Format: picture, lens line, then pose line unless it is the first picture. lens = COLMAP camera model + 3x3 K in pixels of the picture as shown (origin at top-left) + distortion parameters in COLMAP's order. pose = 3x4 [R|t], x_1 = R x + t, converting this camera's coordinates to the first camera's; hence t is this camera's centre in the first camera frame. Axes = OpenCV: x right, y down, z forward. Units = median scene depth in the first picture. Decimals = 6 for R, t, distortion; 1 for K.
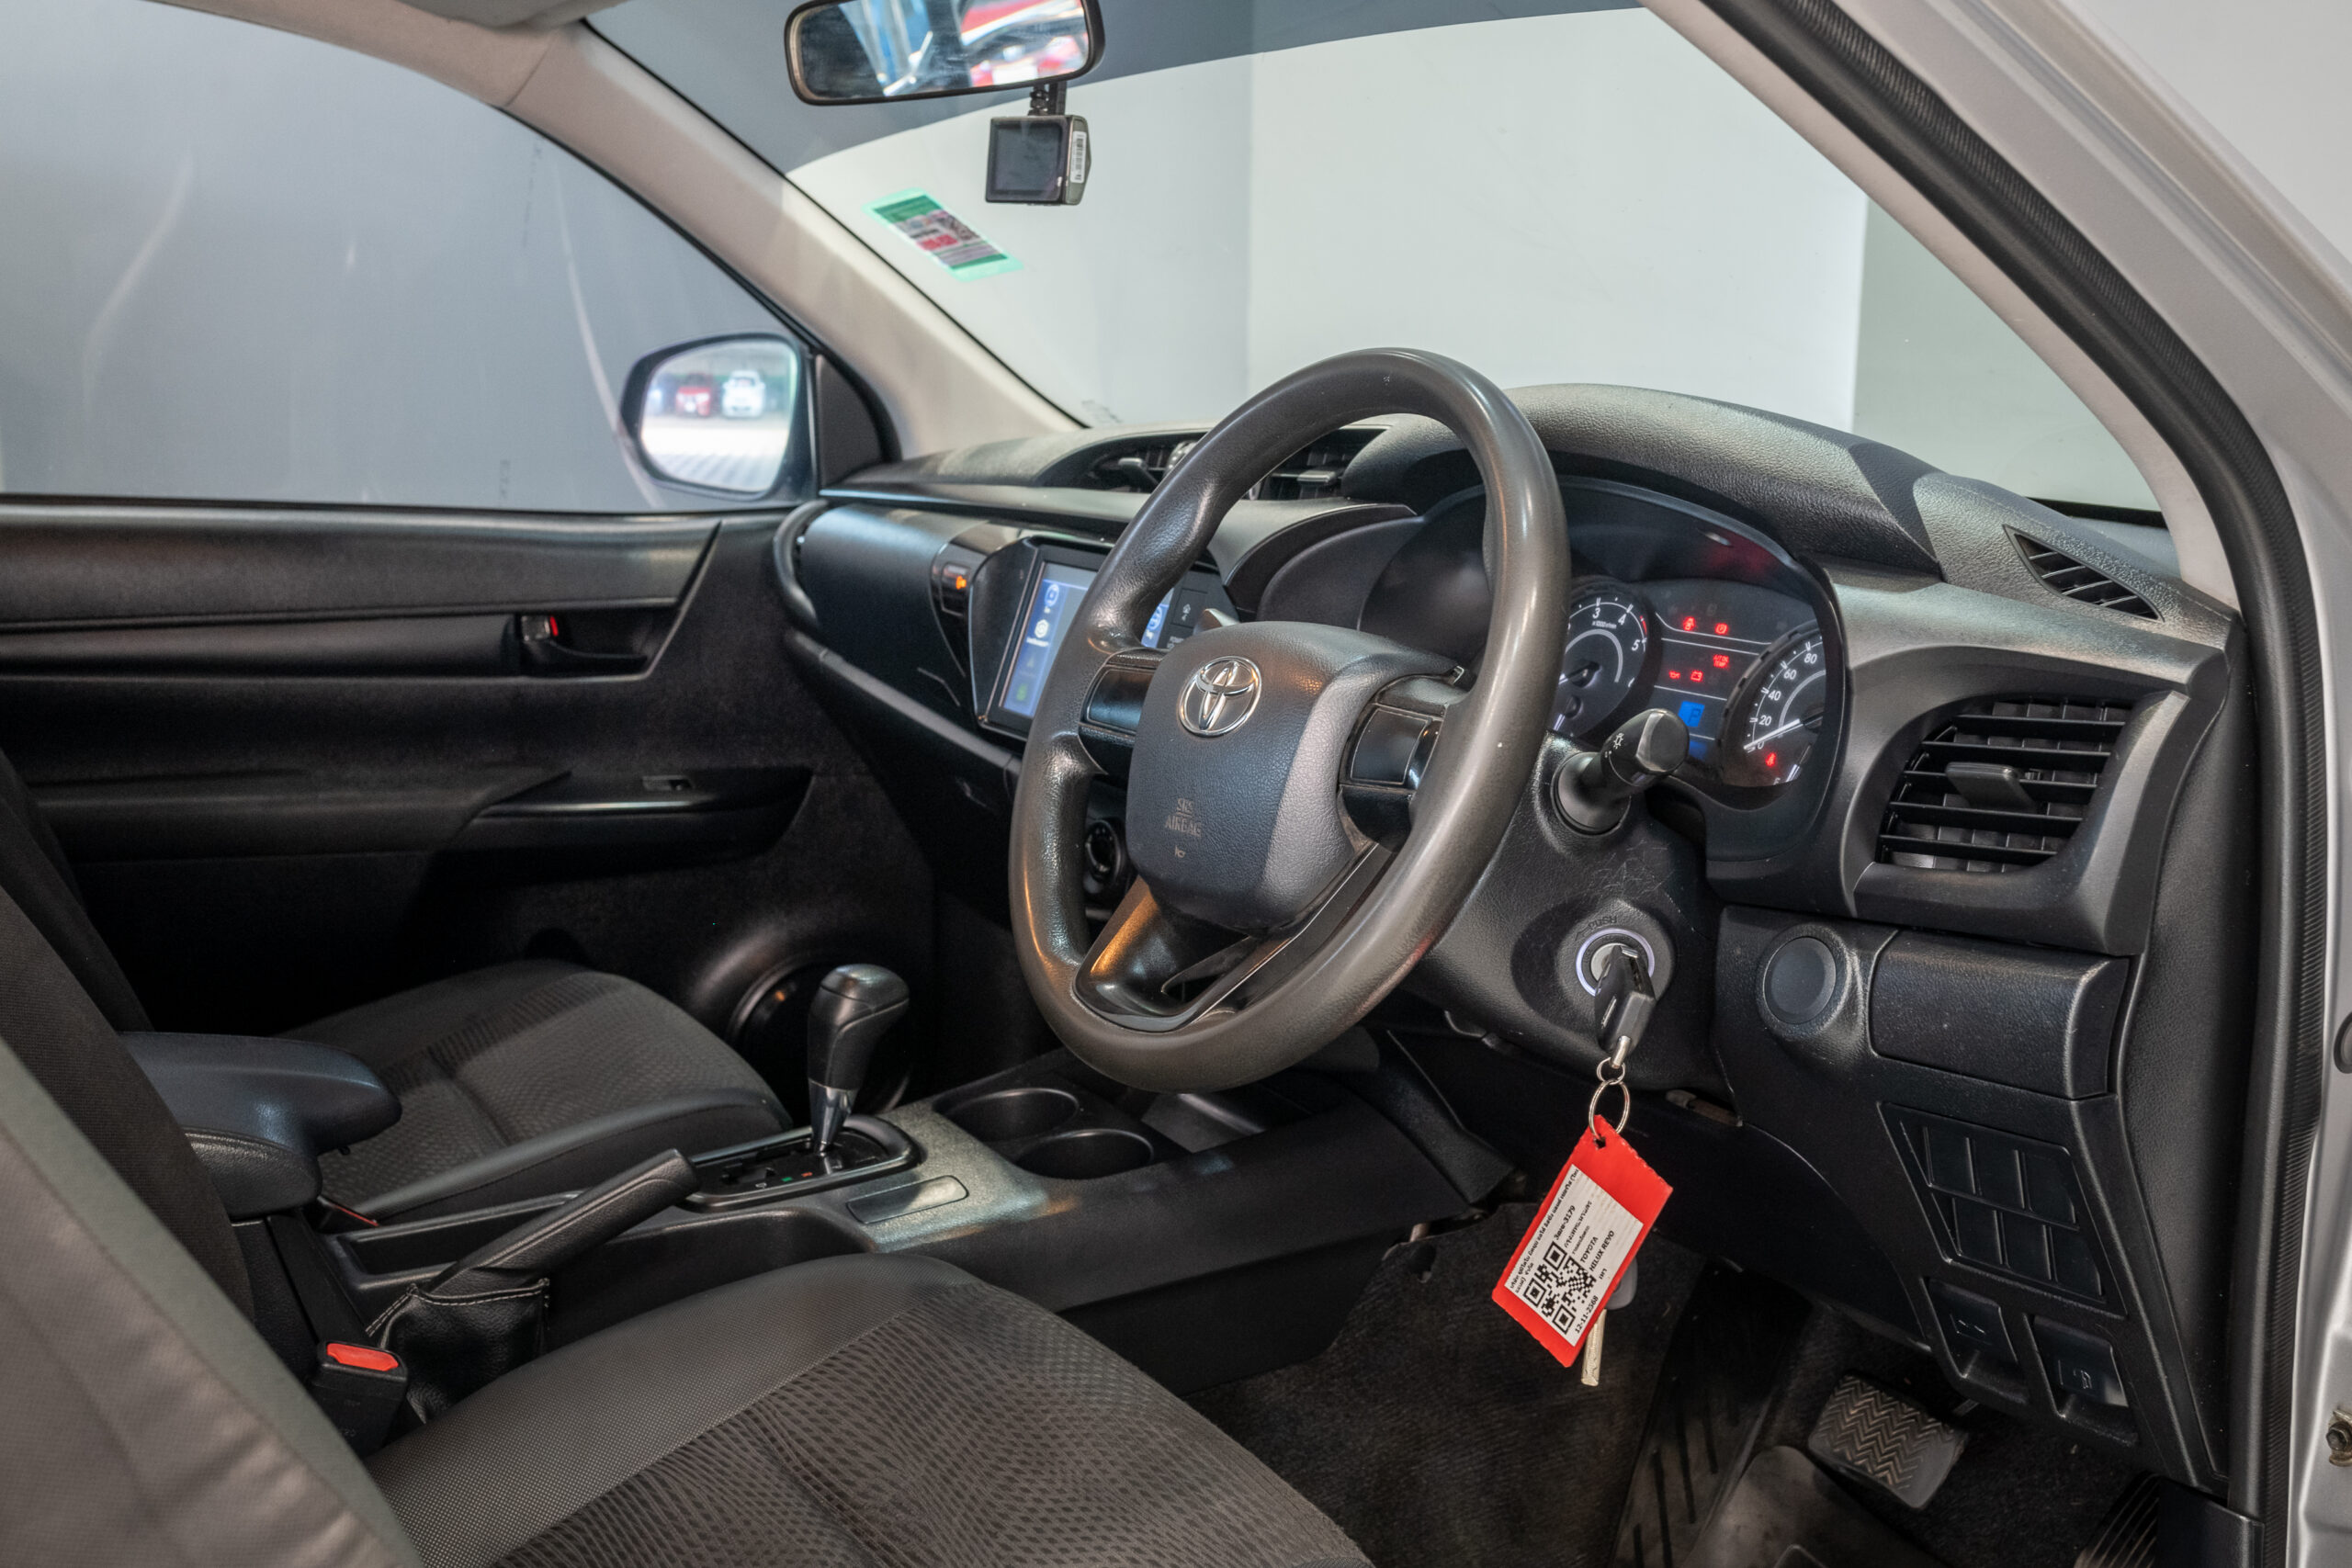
lens RADIAL K [[2238.9, 0, 1176.0], [0, 2238.9, 784.0], [0, 0, 1]] dist [-0.028445, 0.004719]
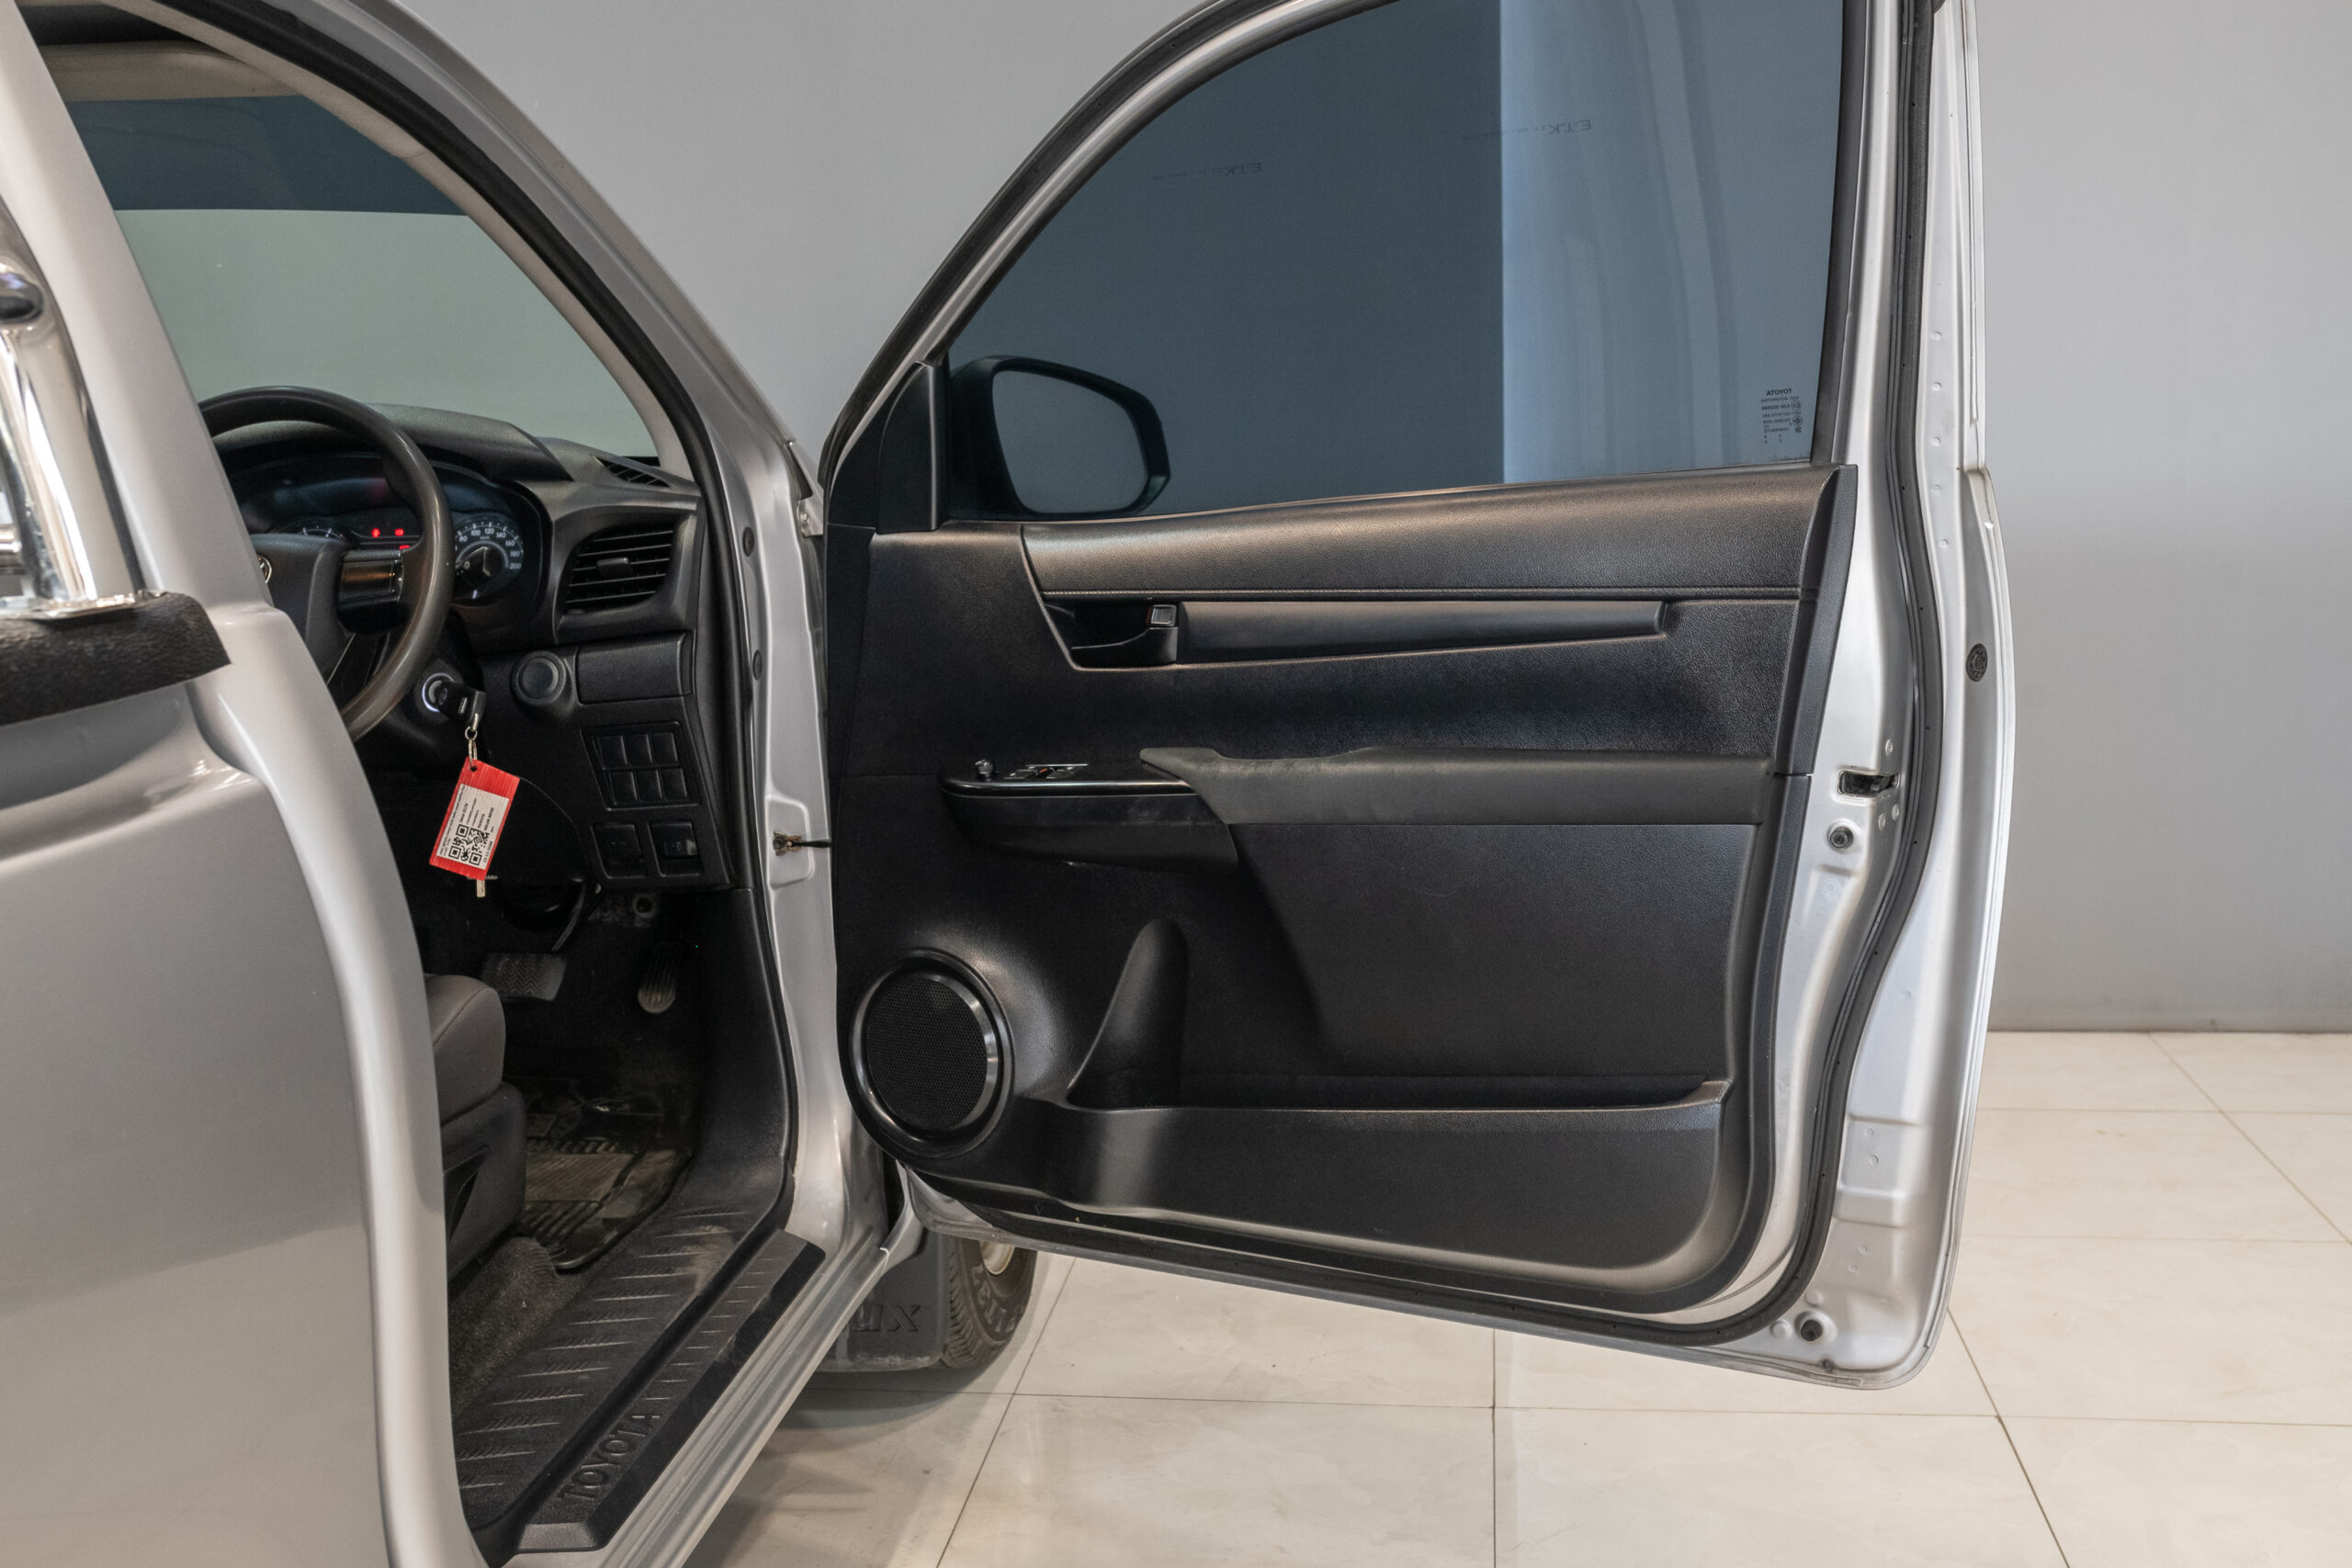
lens RADIAL K [[2238.9, 0, 1176.0], [0, 2238.9, 784.0], [0, 0, 1]] dist [-0.028445, 0.004719]
pose [[0.595235, -0.160711, 0.787316, -1.035586], [0.181461, 0.981370, 0.063133, 0.163126], [-0.782795, 0.105288, 0.613308, -0.742838]]
